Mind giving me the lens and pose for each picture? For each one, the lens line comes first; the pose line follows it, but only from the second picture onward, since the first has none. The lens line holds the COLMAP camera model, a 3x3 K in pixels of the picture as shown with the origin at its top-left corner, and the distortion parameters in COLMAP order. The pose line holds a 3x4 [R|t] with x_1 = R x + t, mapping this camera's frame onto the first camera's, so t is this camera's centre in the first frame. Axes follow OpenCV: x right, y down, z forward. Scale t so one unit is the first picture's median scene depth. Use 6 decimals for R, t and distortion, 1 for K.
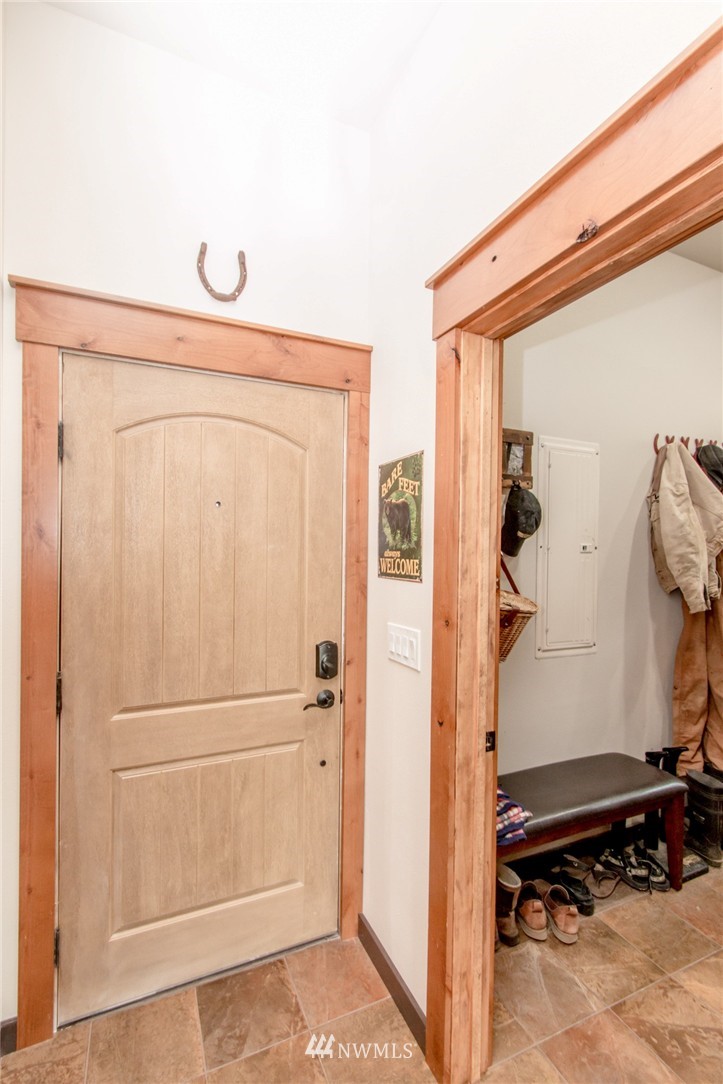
lens RADIAL K [[499.9, 0, 361.8], [0, 499.9, 549.2], [0, 0, 1]] dist [0.003775, 0.000188]
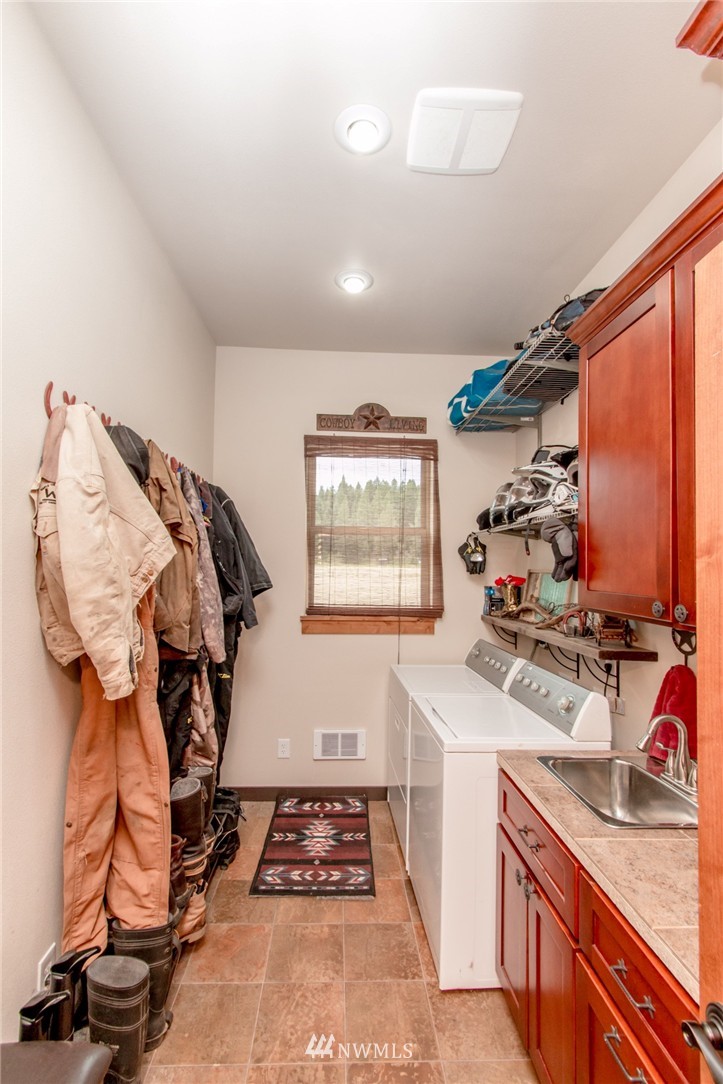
lens RADIAL K [[499.9, 0, 361.8], [0, 499.9, 549.2], [0, 0, 1]] dist [0.003775, 0.000188]
pose [[0.383800, 0.026906, 0.923024, 0.228044], [-0.007234, 0.999632, -0.026131, -0.032432], [-0.923388, 0.003352, 0.383853, 0.498752]]
